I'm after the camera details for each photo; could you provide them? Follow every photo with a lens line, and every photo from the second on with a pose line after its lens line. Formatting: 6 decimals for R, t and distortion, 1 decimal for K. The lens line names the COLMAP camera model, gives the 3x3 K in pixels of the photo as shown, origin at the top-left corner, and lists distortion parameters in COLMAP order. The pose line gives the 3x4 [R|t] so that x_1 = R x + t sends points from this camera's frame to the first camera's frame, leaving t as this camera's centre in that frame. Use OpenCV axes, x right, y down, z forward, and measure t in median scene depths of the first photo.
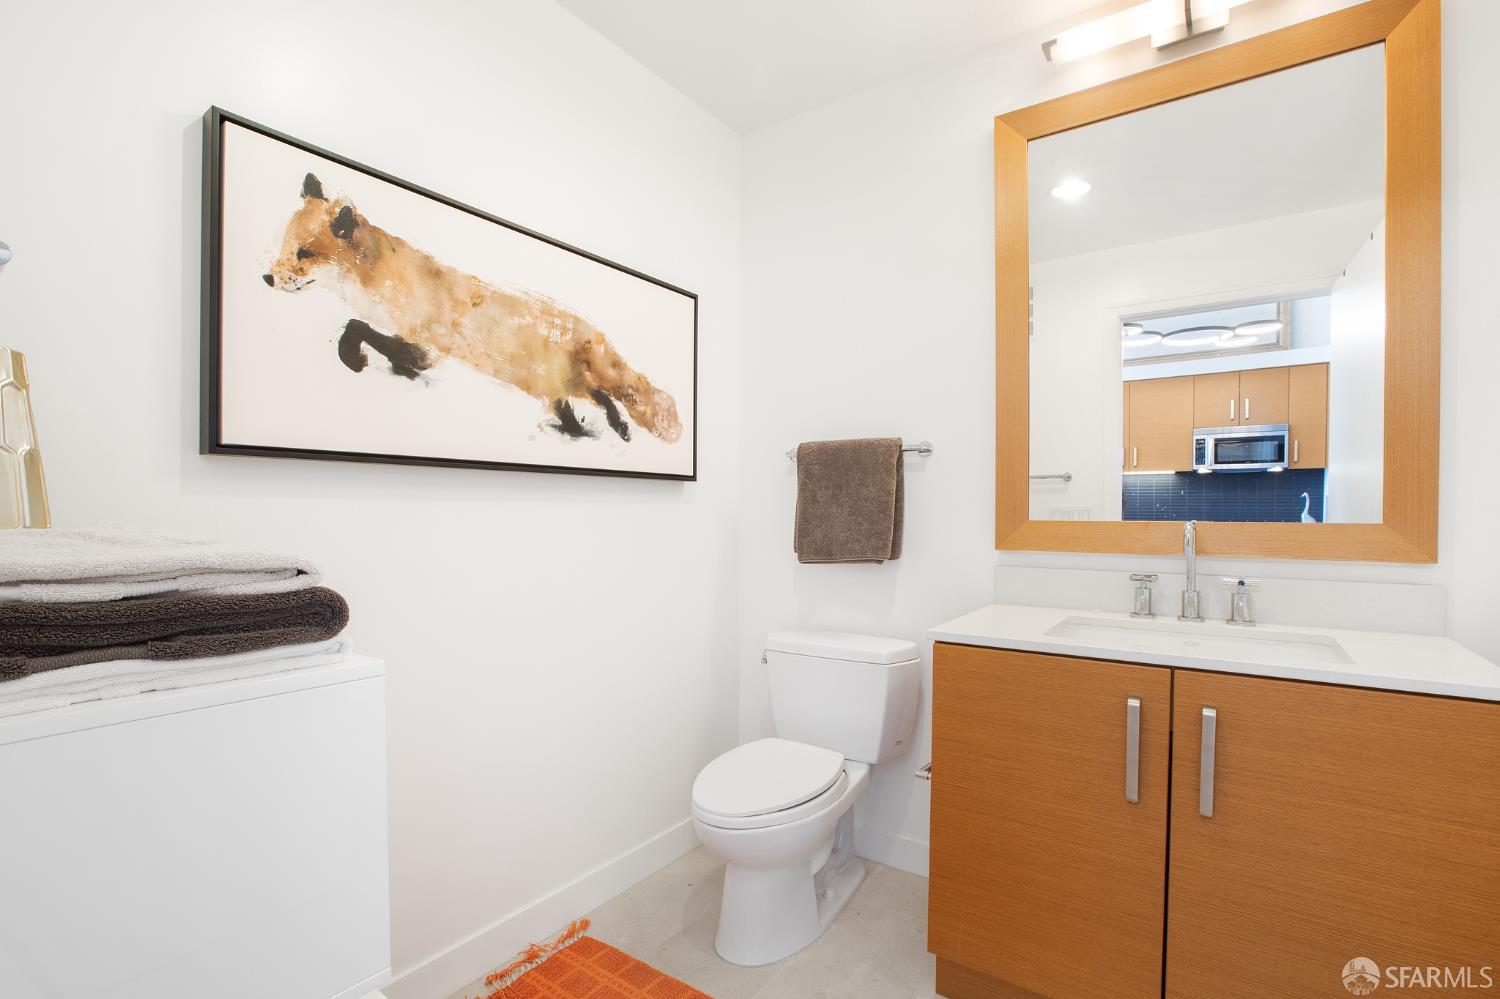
lens RADIAL K [[703.8, 0, 743.8], [0, 703.8, 510.6], [0, 0, 1]] dist [-0.045470, 0.017232]
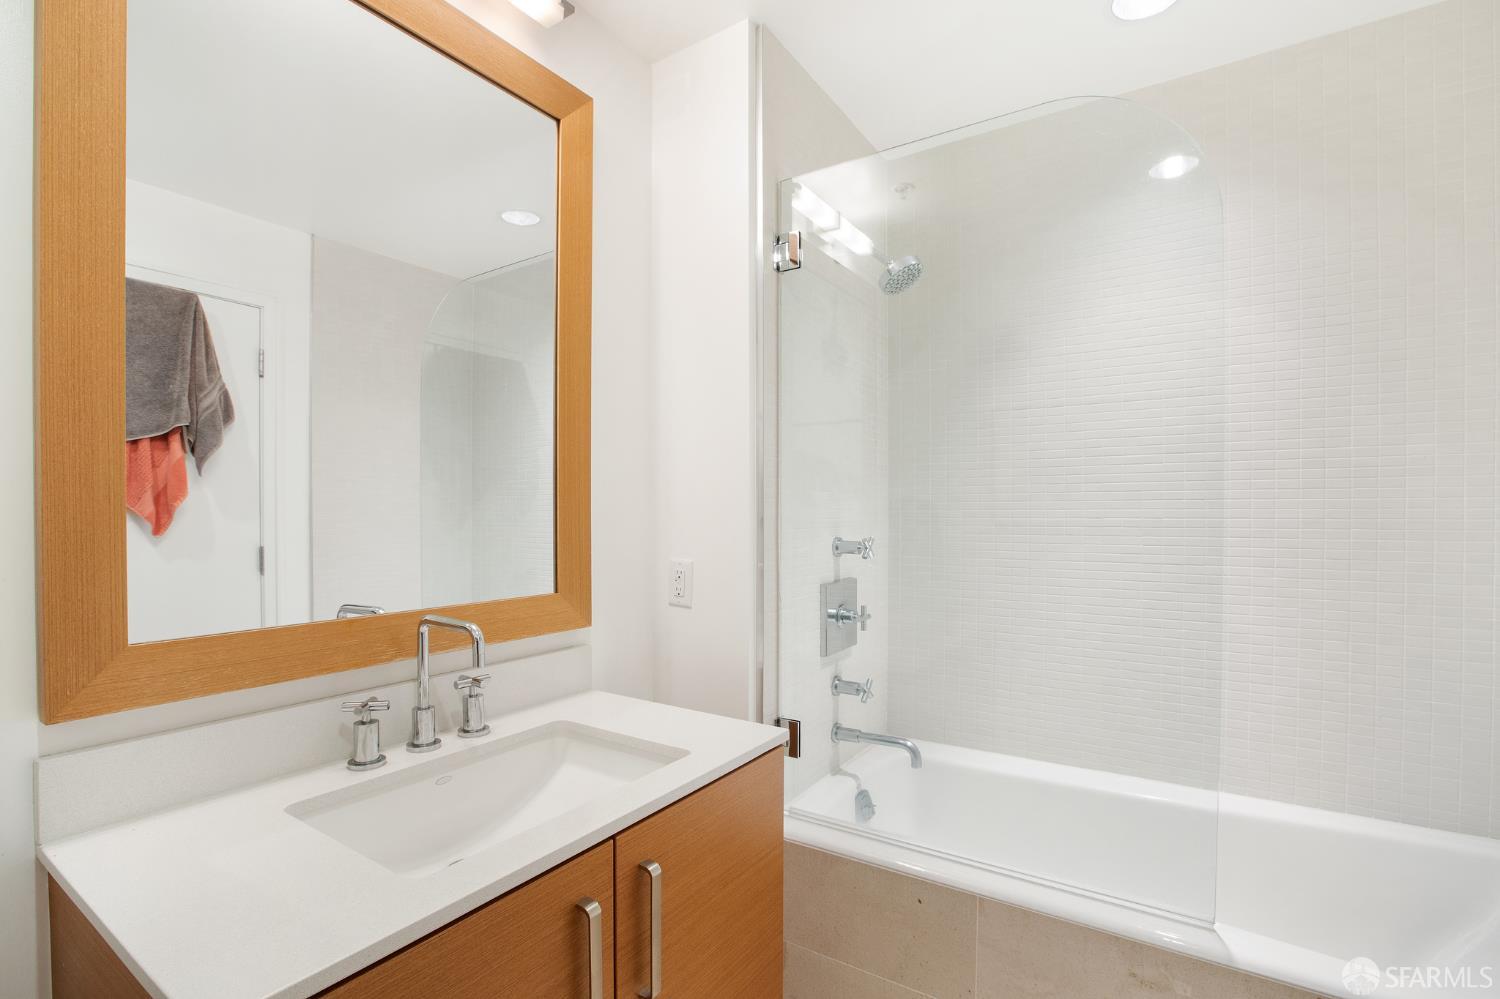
lens RADIAL K [[703.8, 0, 743.8], [0, 703.8, 510.6], [0, 0, 1]] dist [-0.045470, 0.017232]
pose [[-0.026587, -0.003515, 0.999640, -0.085046], [-0.000668, 0.999994, 0.003499, -0.080530], [-0.999646, -0.000574, -0.026589, 0.558329]]
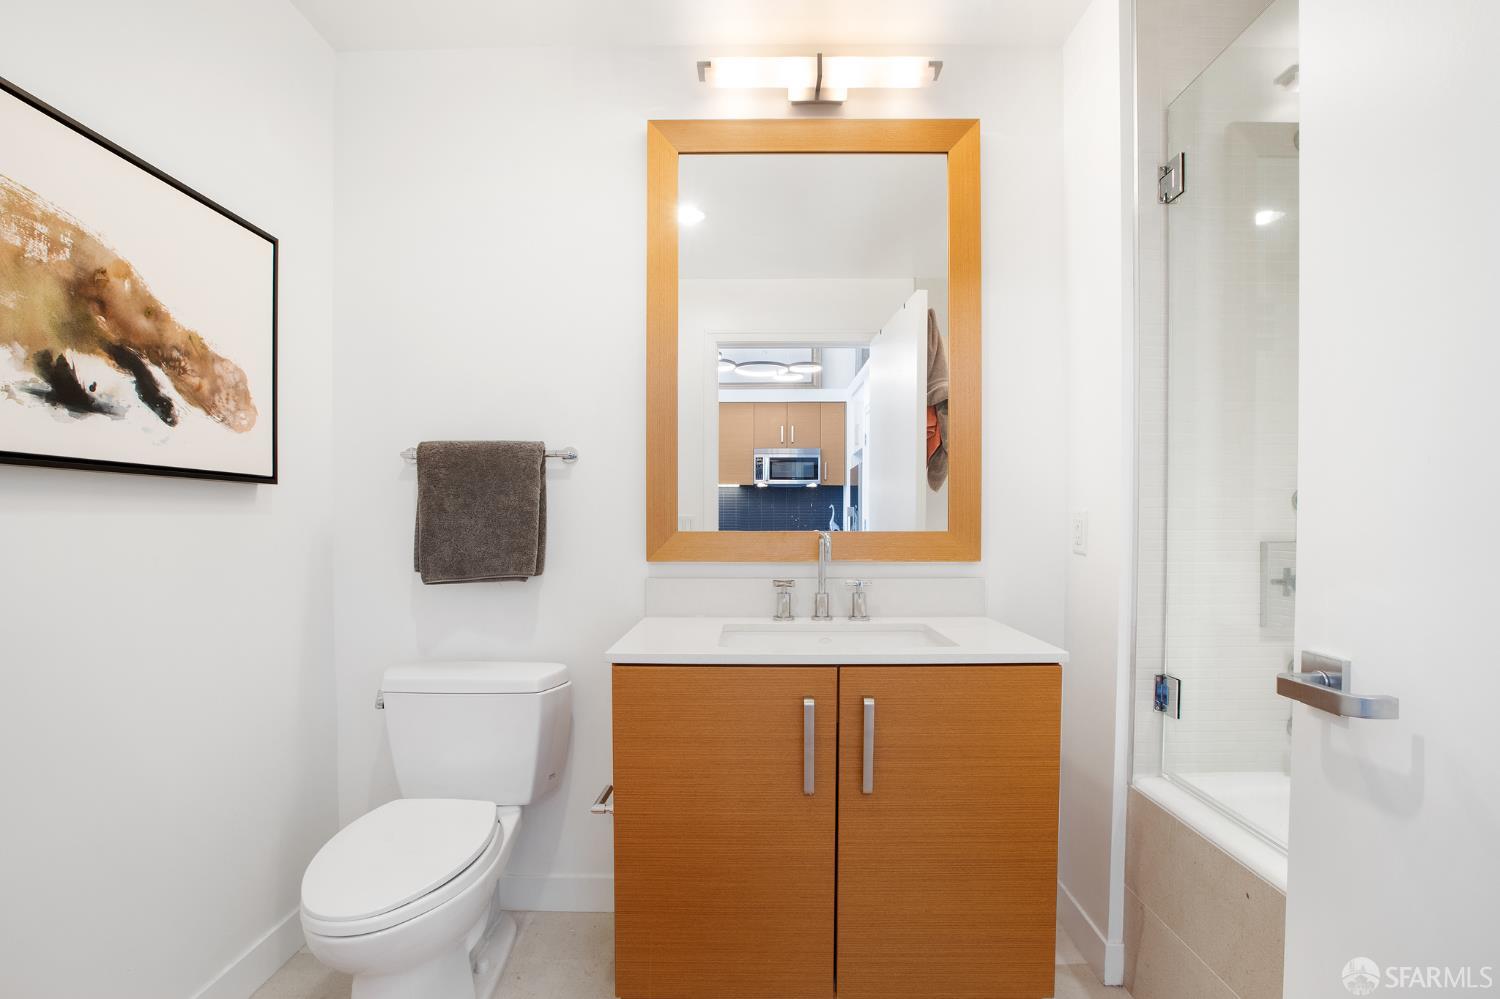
lens RADIAL K [[703.6, 0, 750.7], [0, 703.6, 525.8], [0, 0, 1]] dist [-0.049774, 0.019613]
pose [[0.820834, -0.007031, 0.571124, -0.082563], [0.001062, 0.999941, 0.010784, -0.004626], [-0.571167, -0.008245, 0.820793, 0.105598]]
